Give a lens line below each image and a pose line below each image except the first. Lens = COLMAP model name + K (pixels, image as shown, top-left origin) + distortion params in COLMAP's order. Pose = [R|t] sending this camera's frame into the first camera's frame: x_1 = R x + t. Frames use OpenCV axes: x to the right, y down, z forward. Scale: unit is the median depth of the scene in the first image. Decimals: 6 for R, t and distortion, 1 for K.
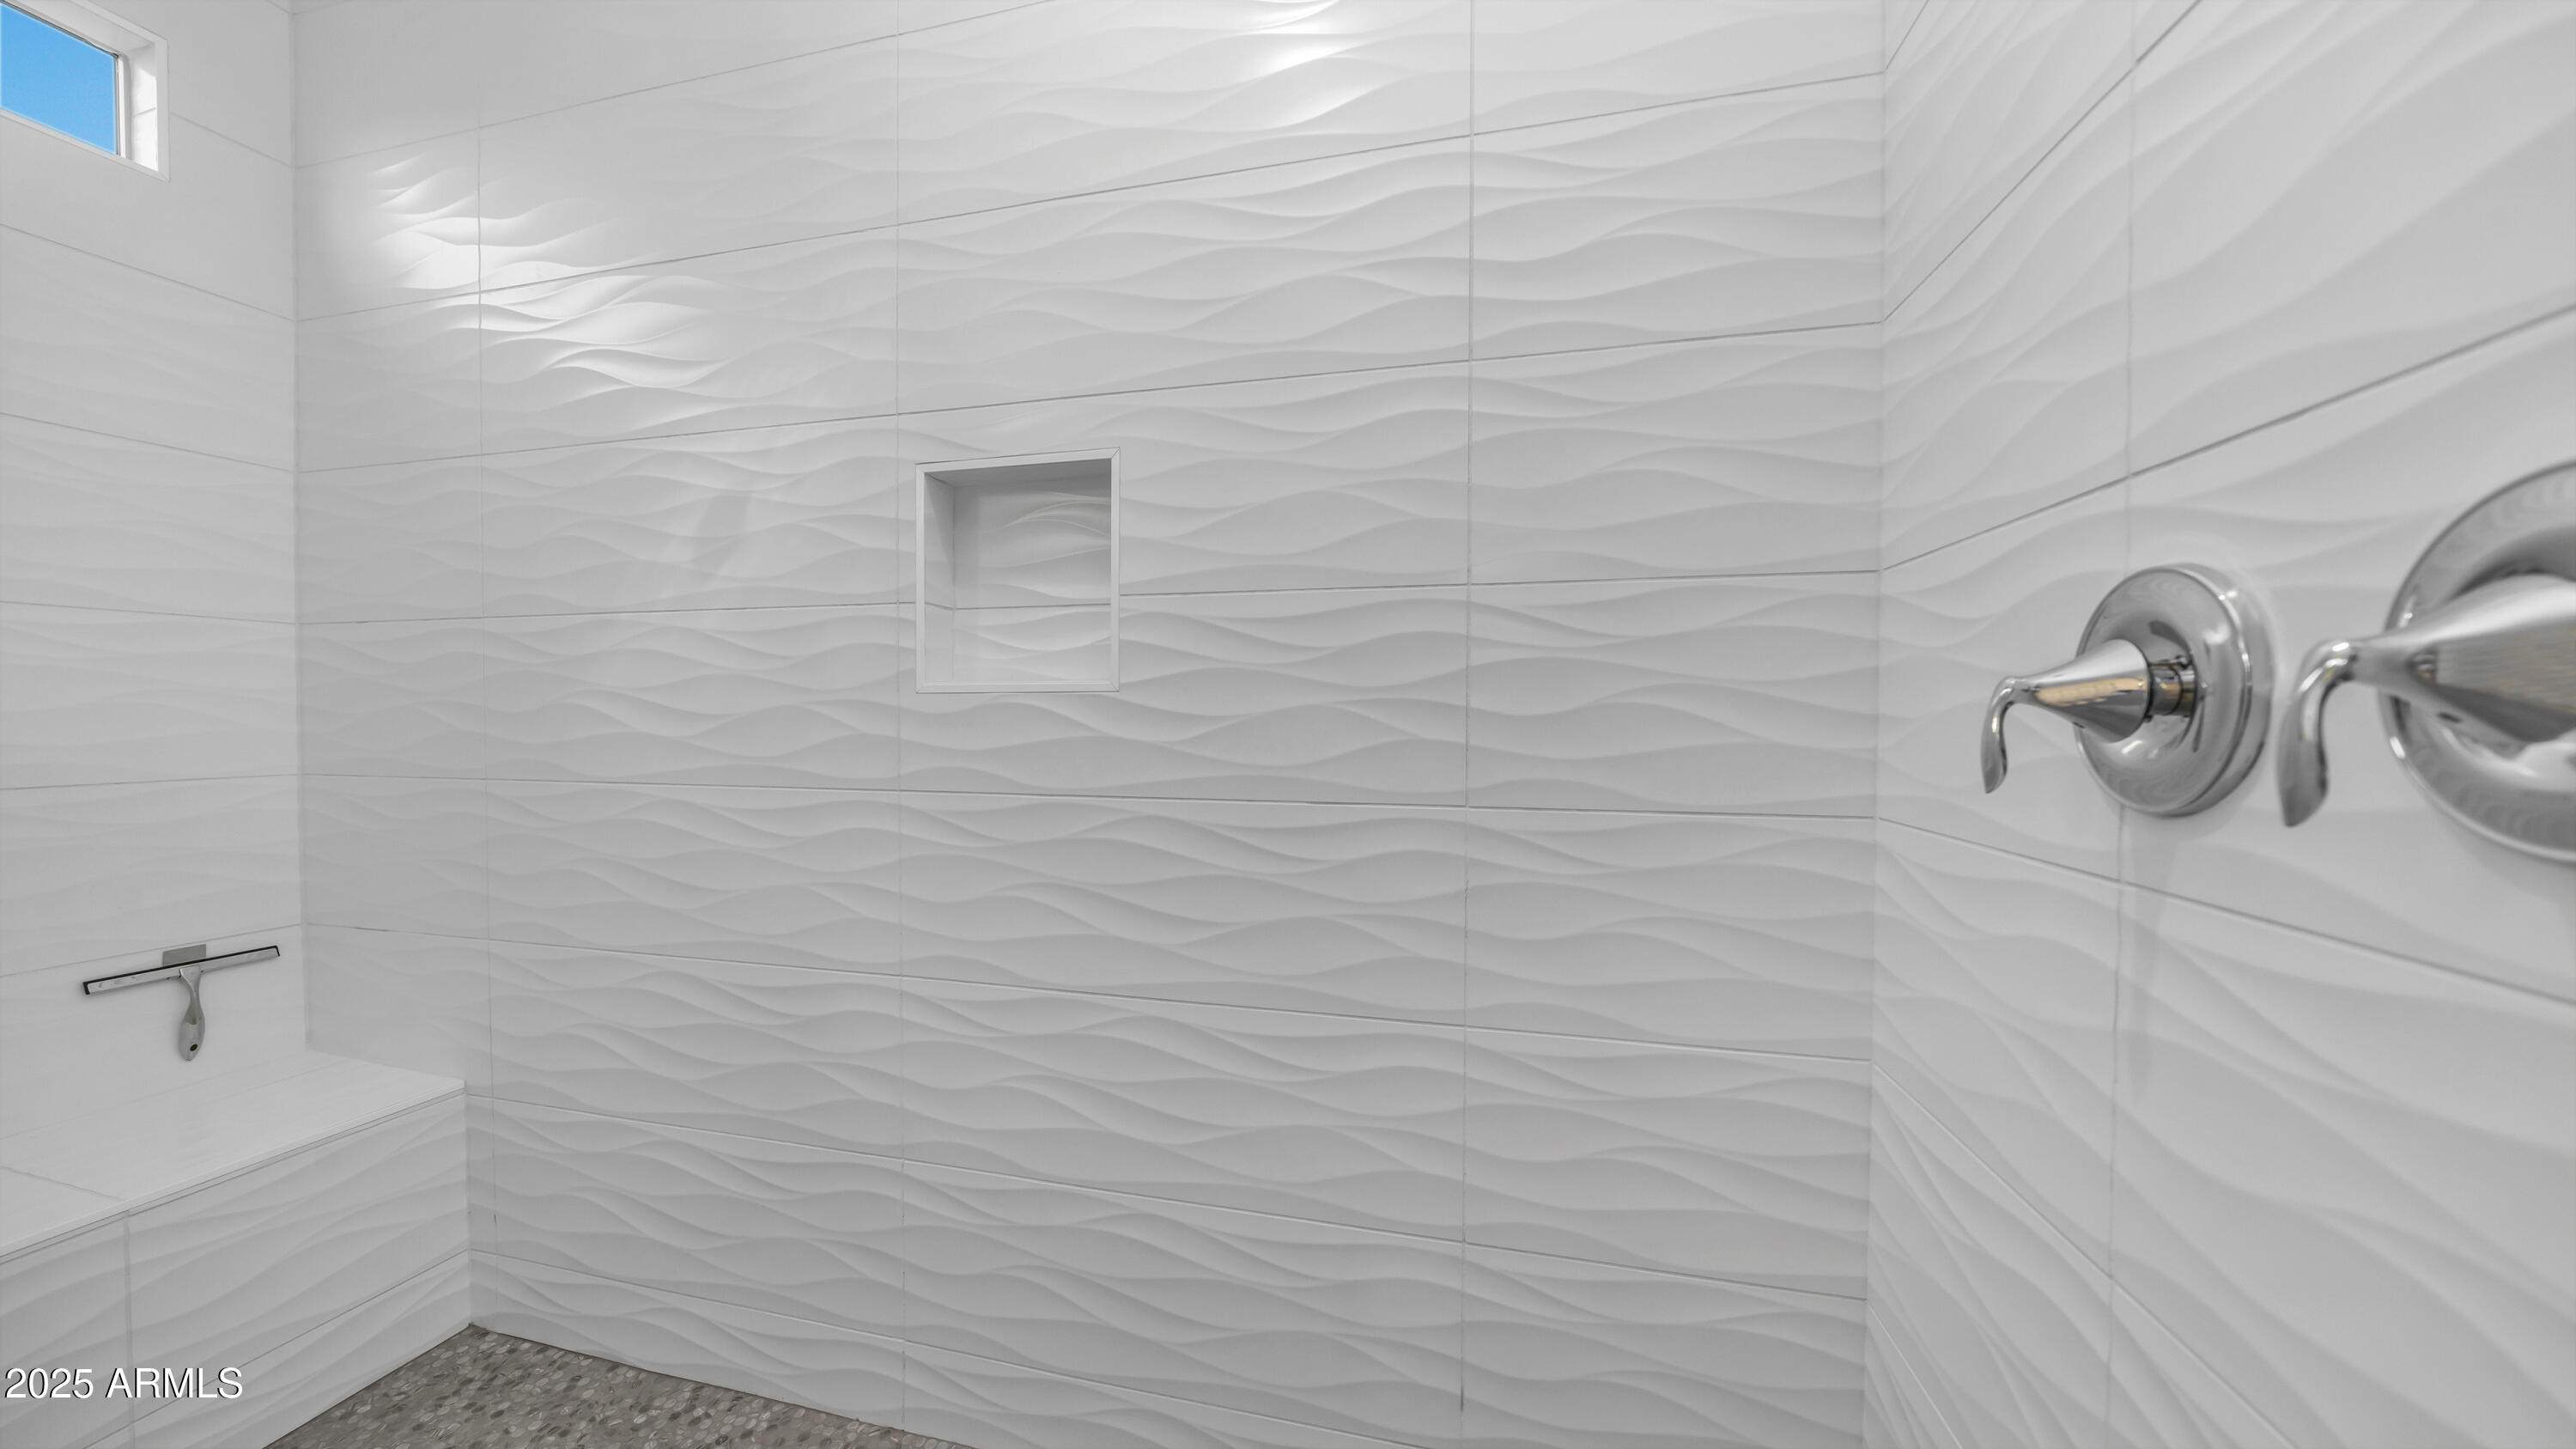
lens RADIAL K [[903.6, 0, 1250.5], [0, 903.6, 726.6], [0, 0, 1]] dist [-0.010948, 0.000299]
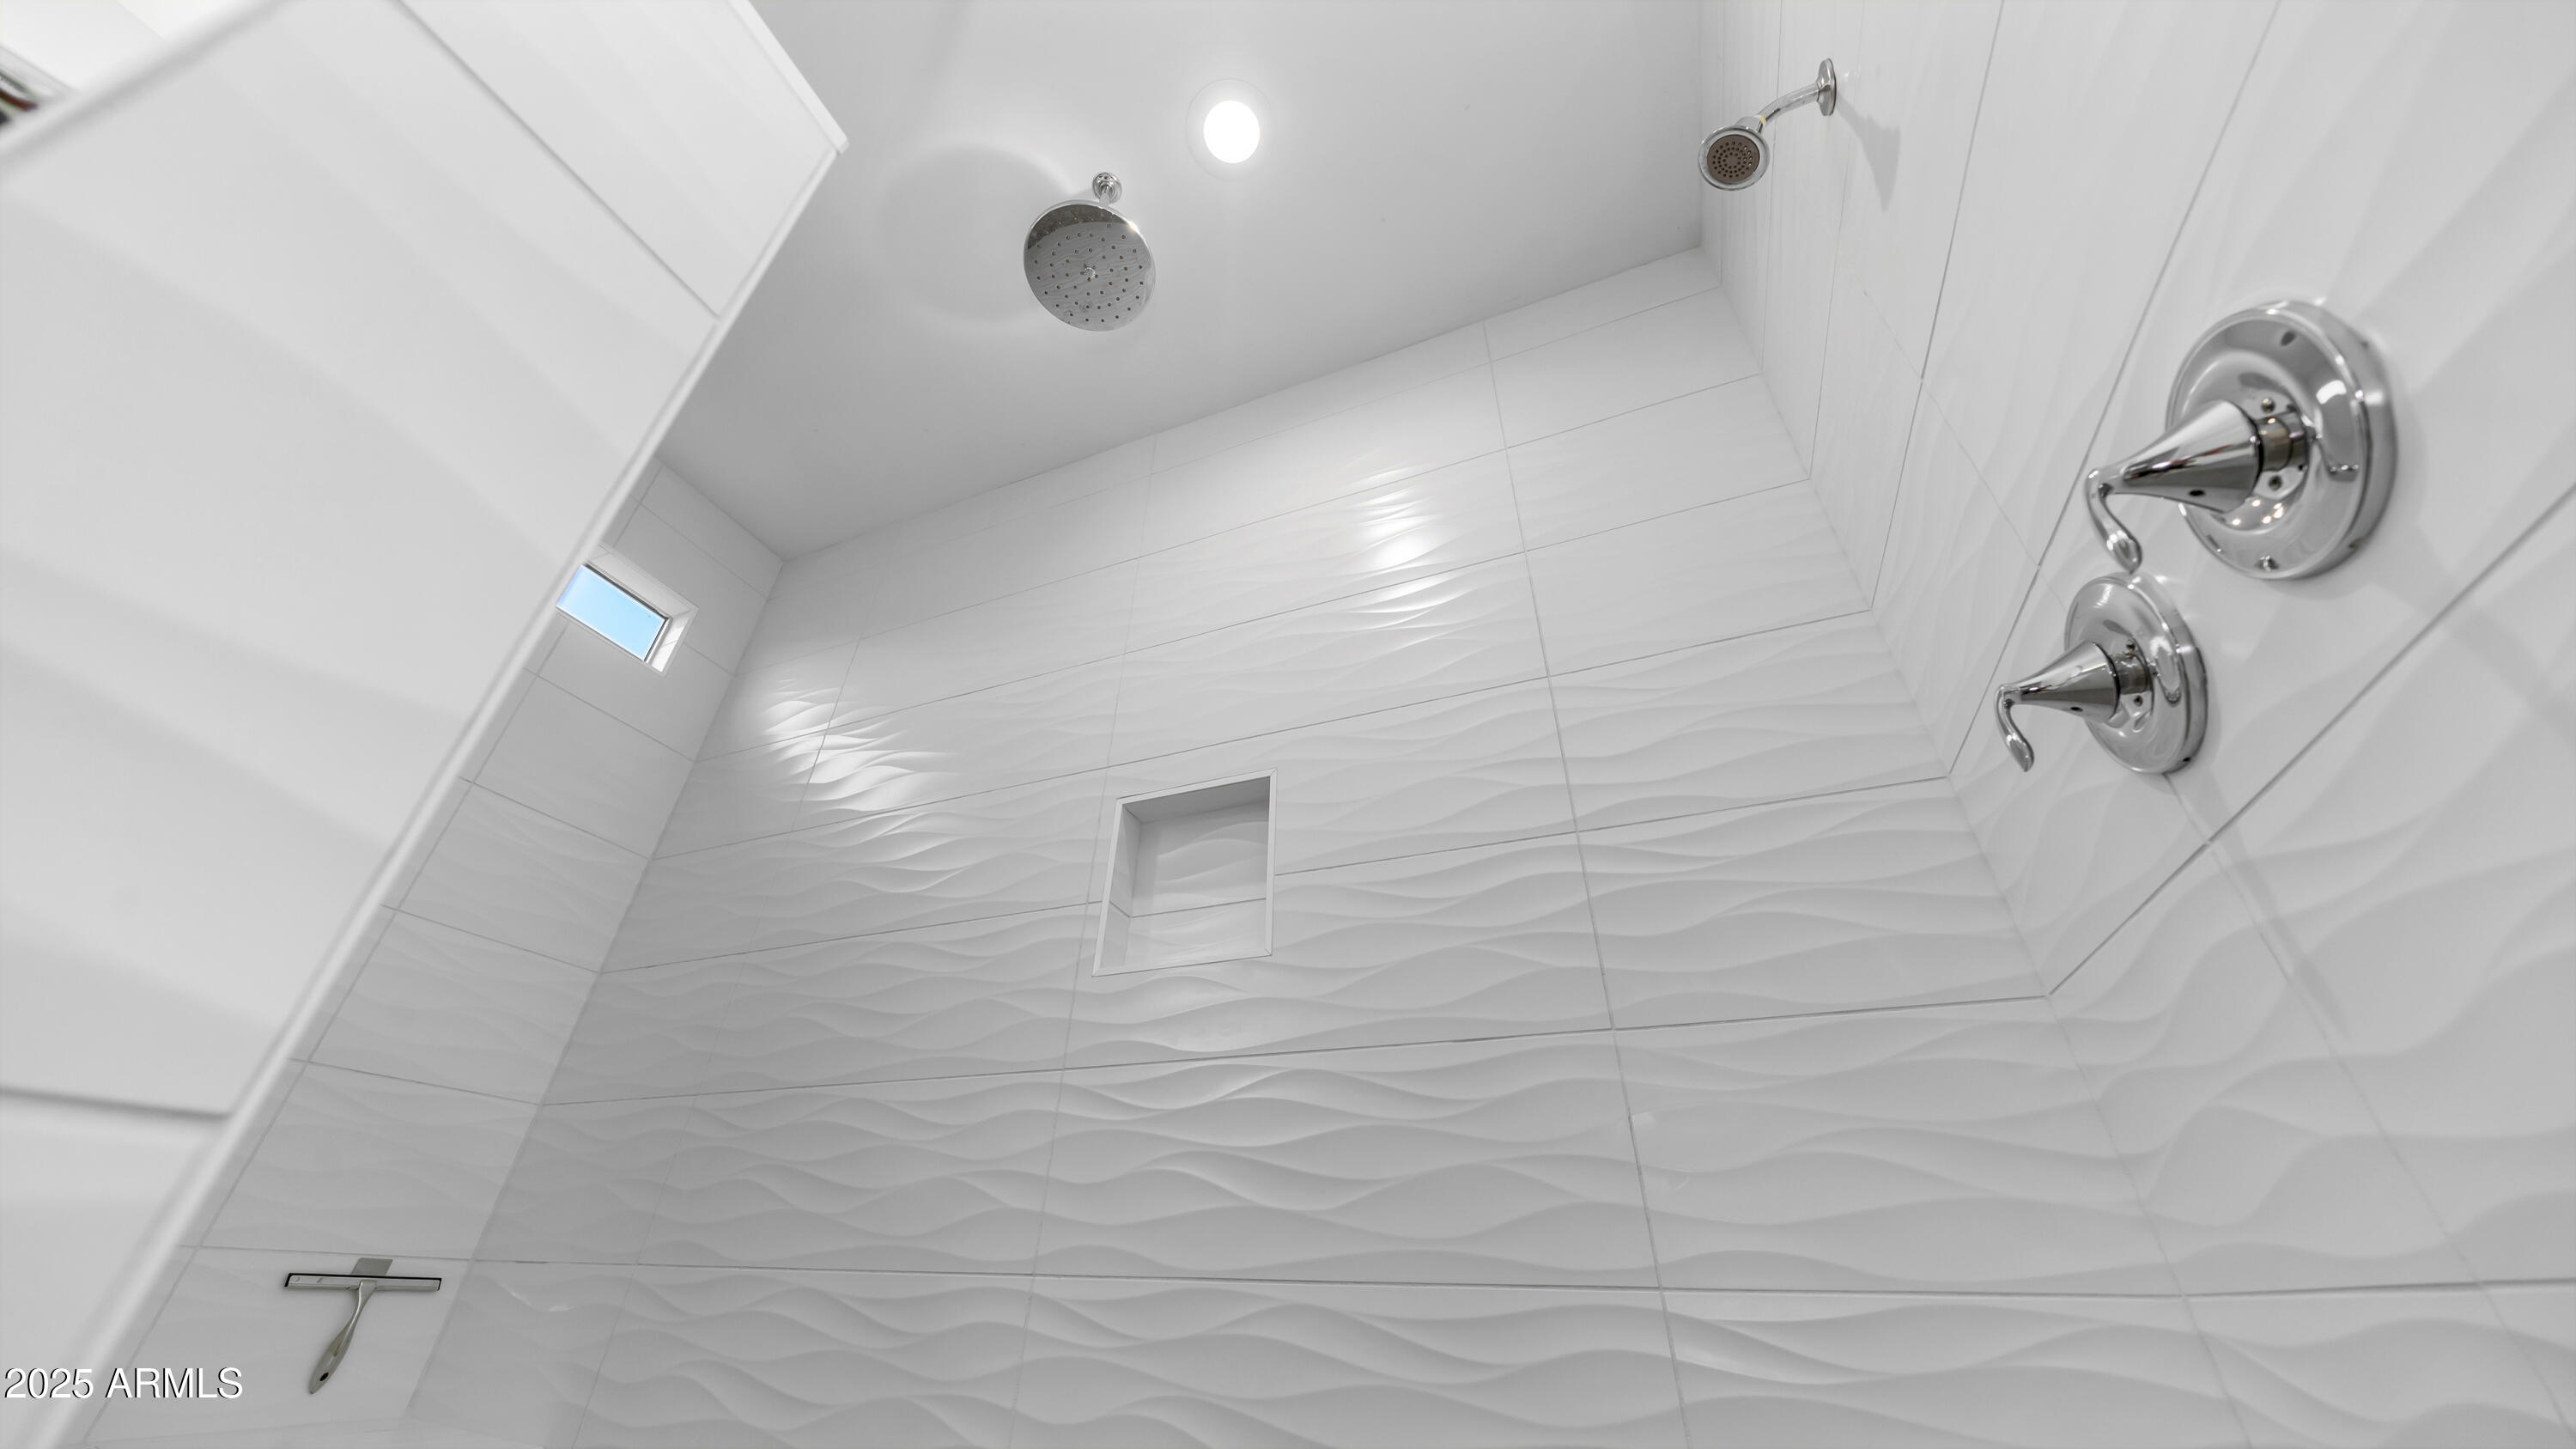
lens RADIAL K [[856.2, 0, 1288.0], [0, 856.2, 724.5], [0, 0, 1]] dist [-0.022414, -0.000212]
pose [[0.992128, -0.063276, -0.108063, 0.005293], [-0.010651, 0.817180, -0.576284, 0.310298], [0.124772, 0.572898, 0.810074, -0.005938]]
